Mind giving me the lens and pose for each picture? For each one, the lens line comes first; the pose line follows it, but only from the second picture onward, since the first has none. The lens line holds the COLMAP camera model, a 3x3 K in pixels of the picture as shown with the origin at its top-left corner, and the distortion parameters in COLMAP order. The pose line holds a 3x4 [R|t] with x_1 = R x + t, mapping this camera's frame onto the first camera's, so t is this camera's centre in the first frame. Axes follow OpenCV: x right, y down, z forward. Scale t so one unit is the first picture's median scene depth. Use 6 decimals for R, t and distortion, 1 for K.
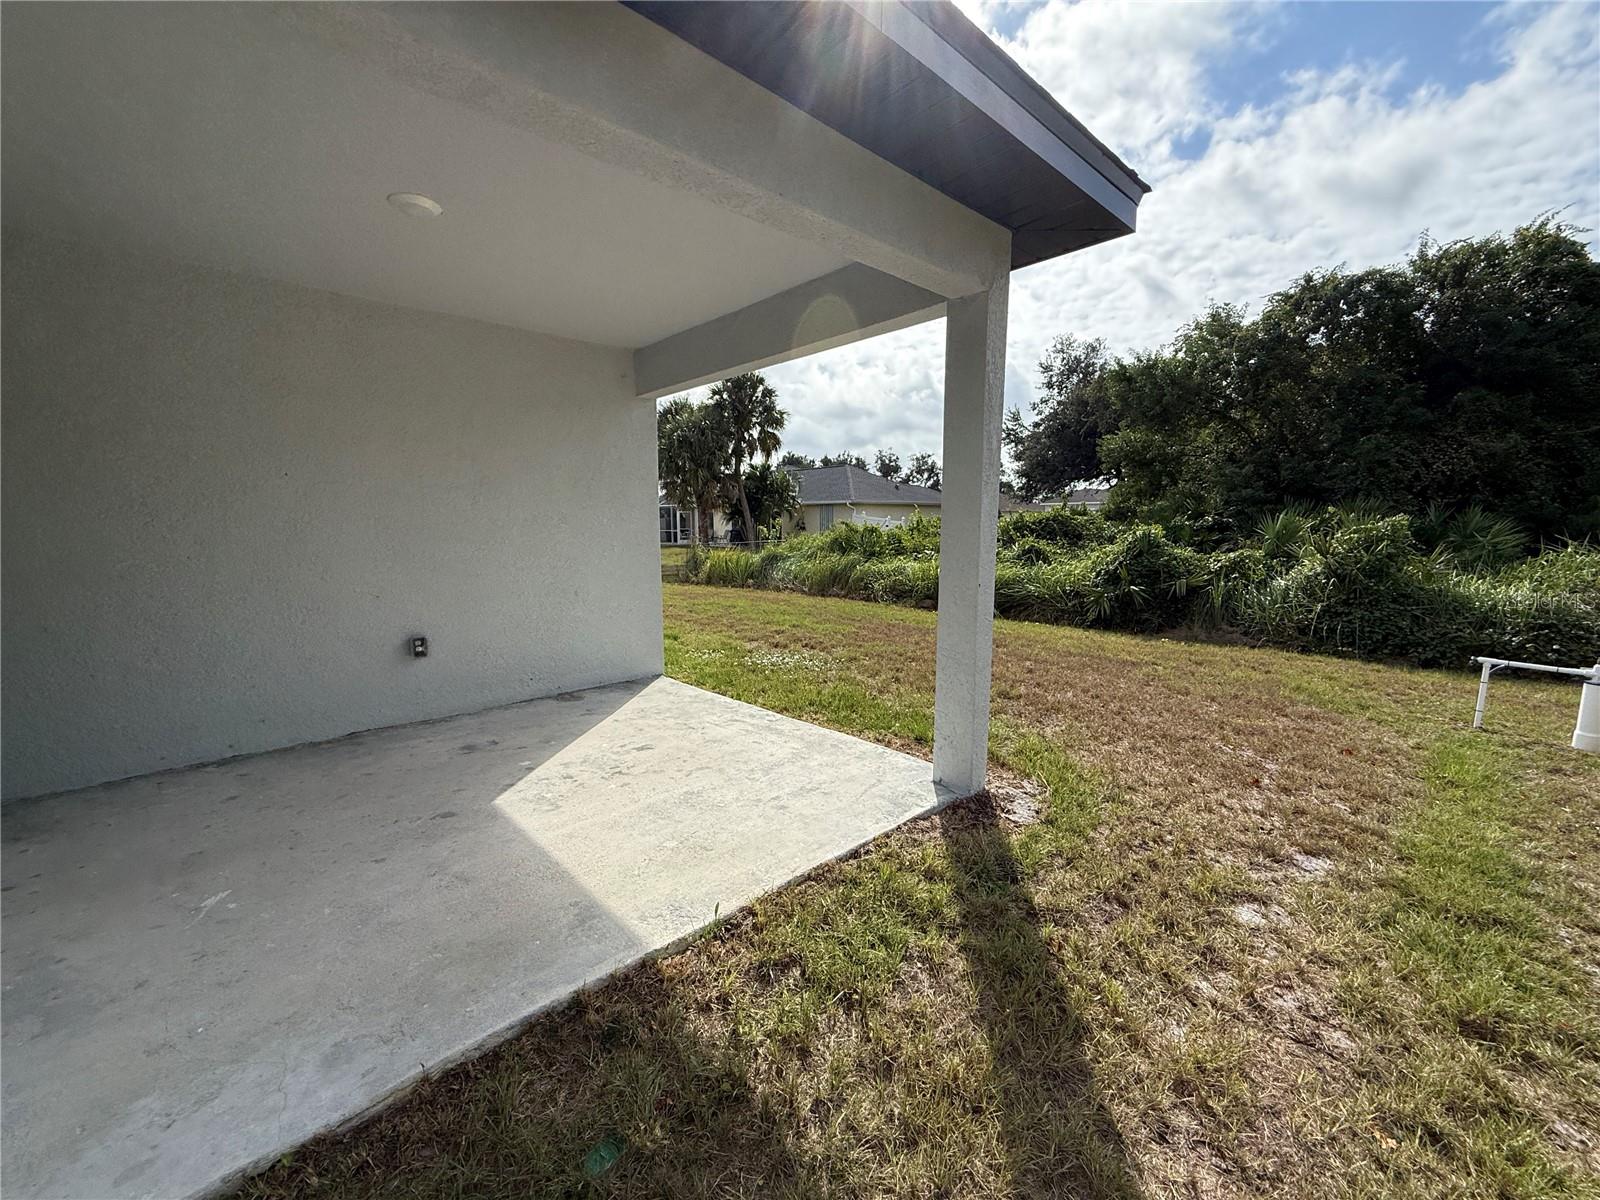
lens RADIAL K [[642.3, 0, 794.6], [0, 642.3, 599.3], [0, 0, 1]] dist [0.002548, -0.000121]
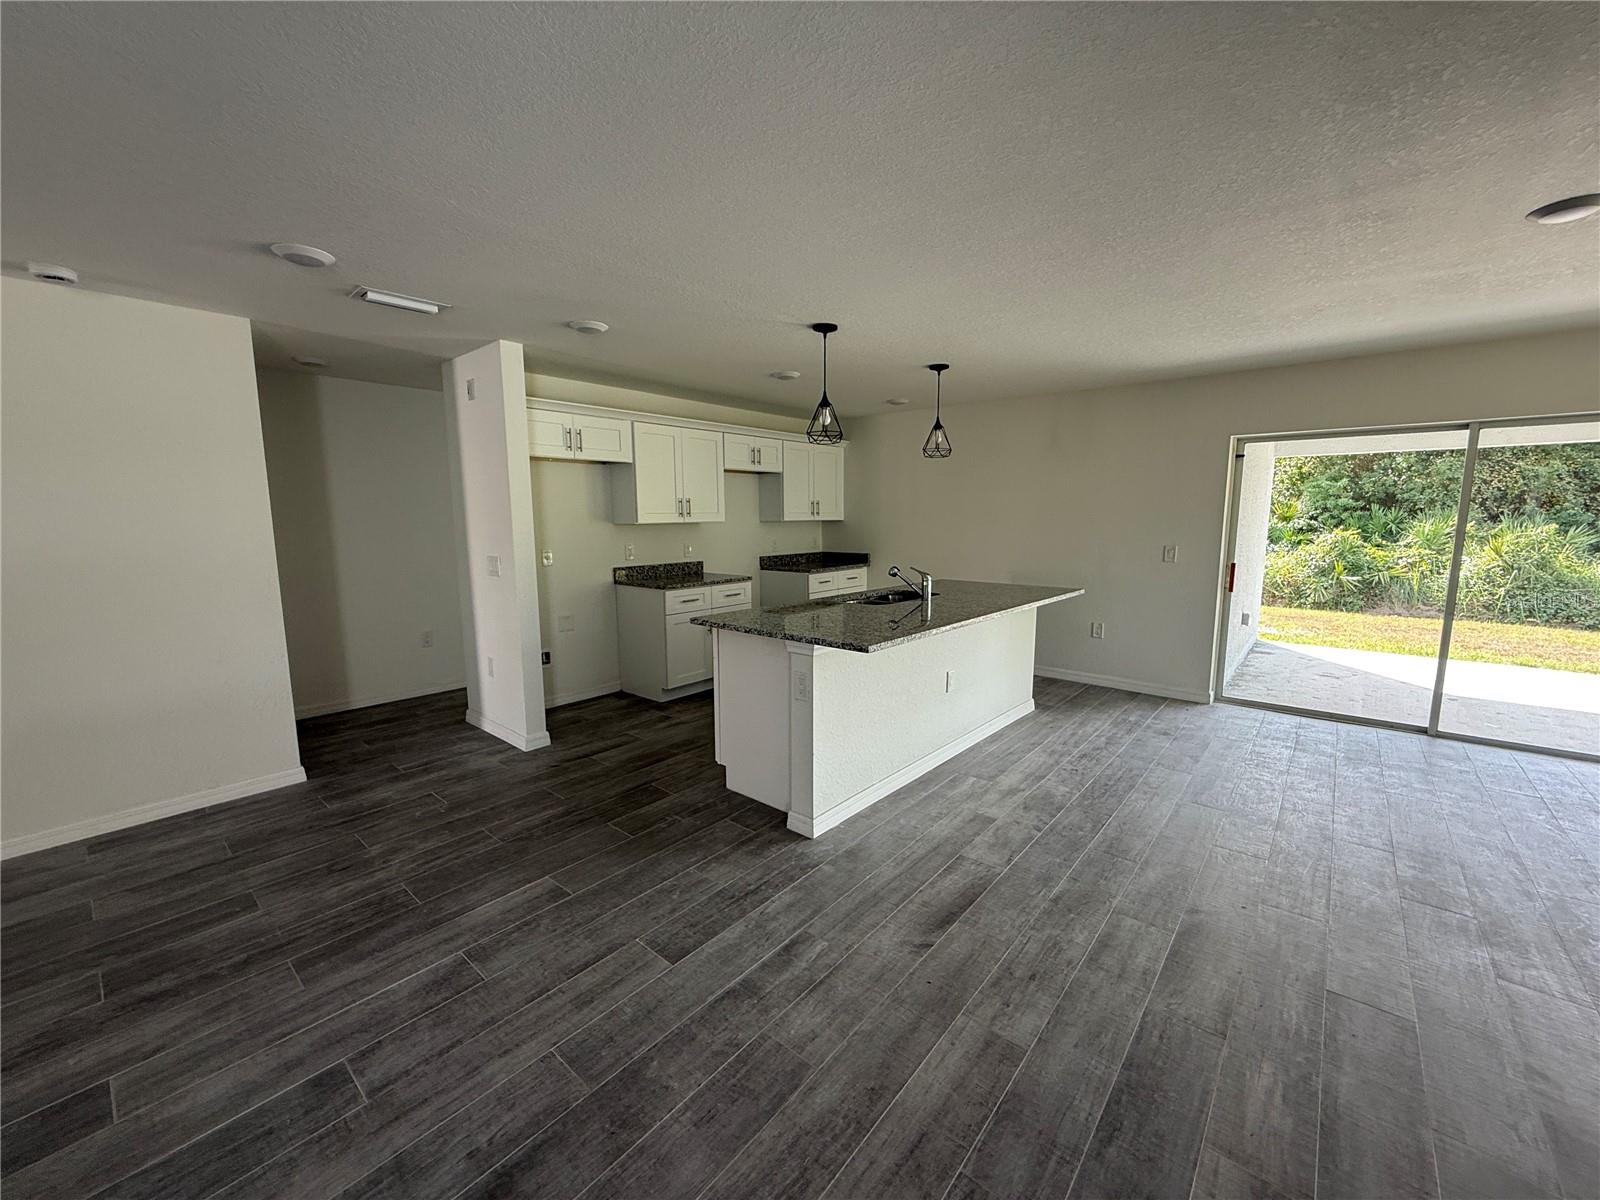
lens RADIAL K [[629.7, 0, 793.2], [0, 629.7, 603.3], [0, 0, 1]] dist [0.003506, 0.000282]
pose [[0.993595, -0.015794, 0.111892, -0.732144], [0.013224, 0.999632, 0.023678, -0.011638], [-0.112225, -0.022046, 0.993438, -0.172298]]
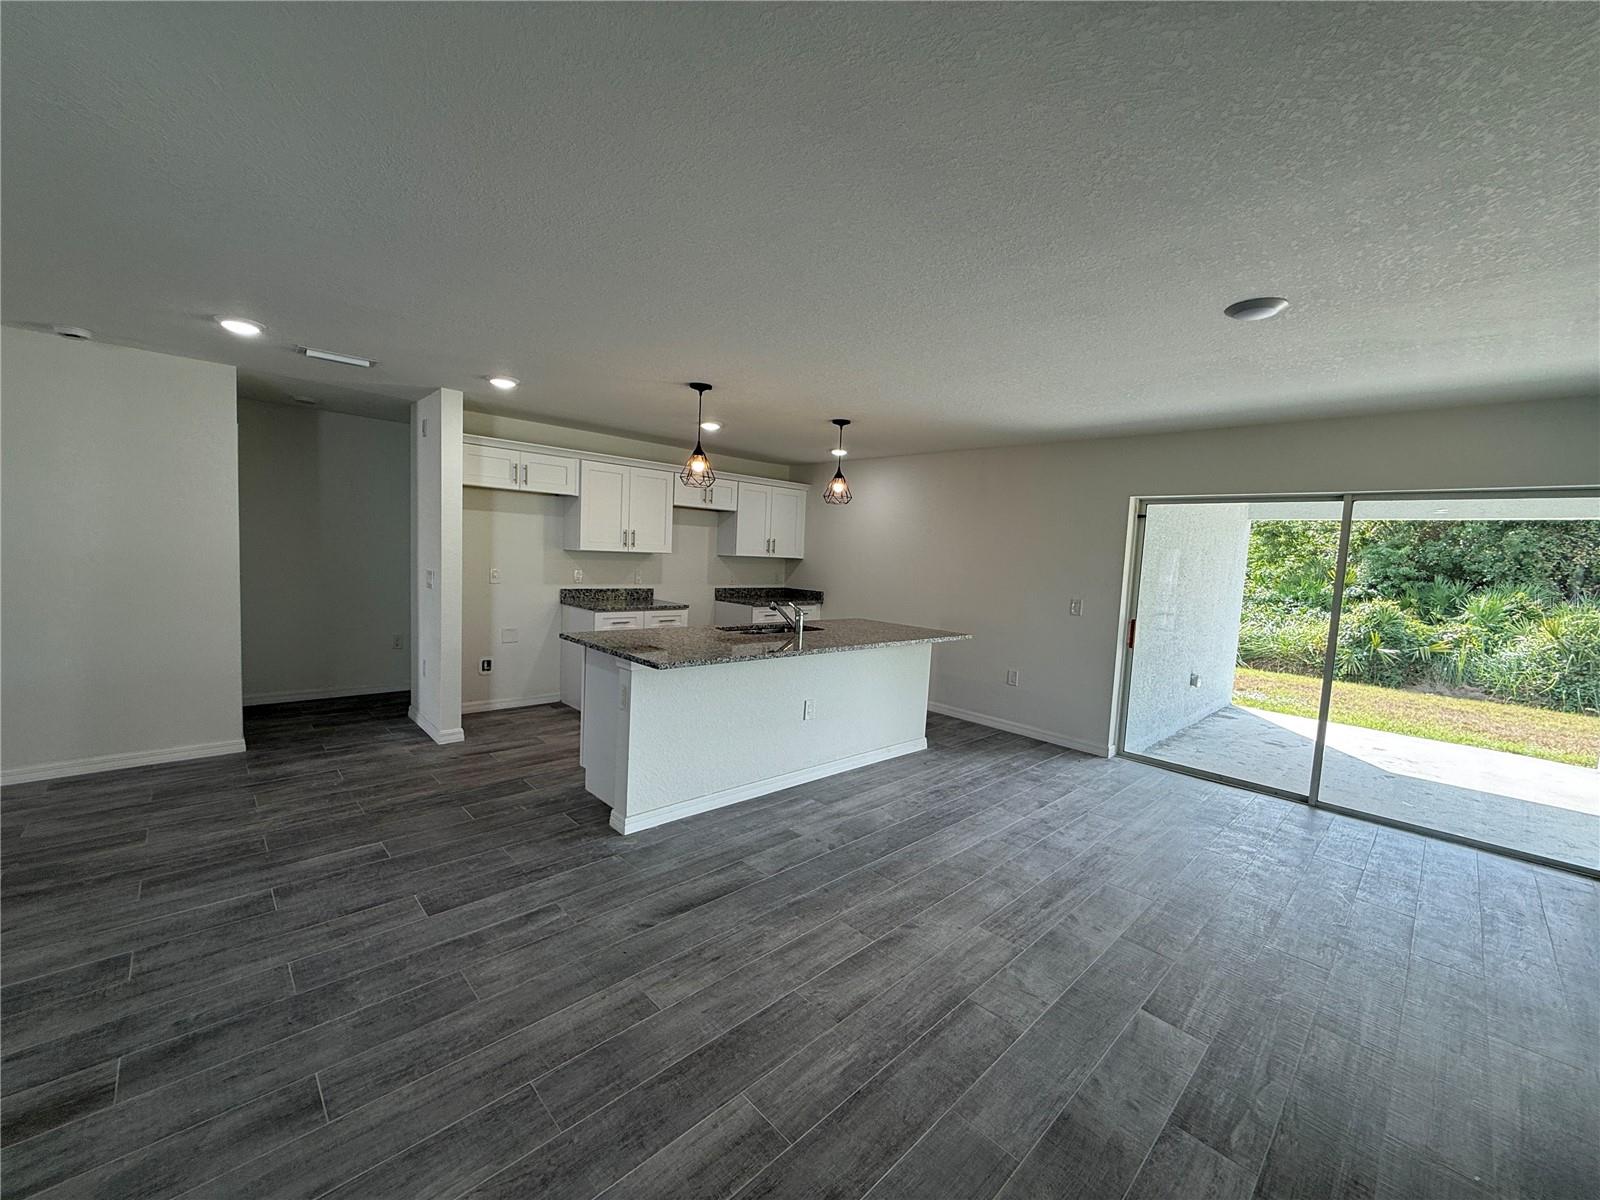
lens RADIAL K [[629.0, 0, 792.6], [0, 629.0, 606.7], [0, 0, 1]] dist [0.002957, 0.000376]
pose [[0.998527, 0.051774, 0.016241, -0.625976], [-0.051295, 0.998274, -0.028613, -0.009257], [-0.017695, 0.027738, 0.999459, -0.212874]]
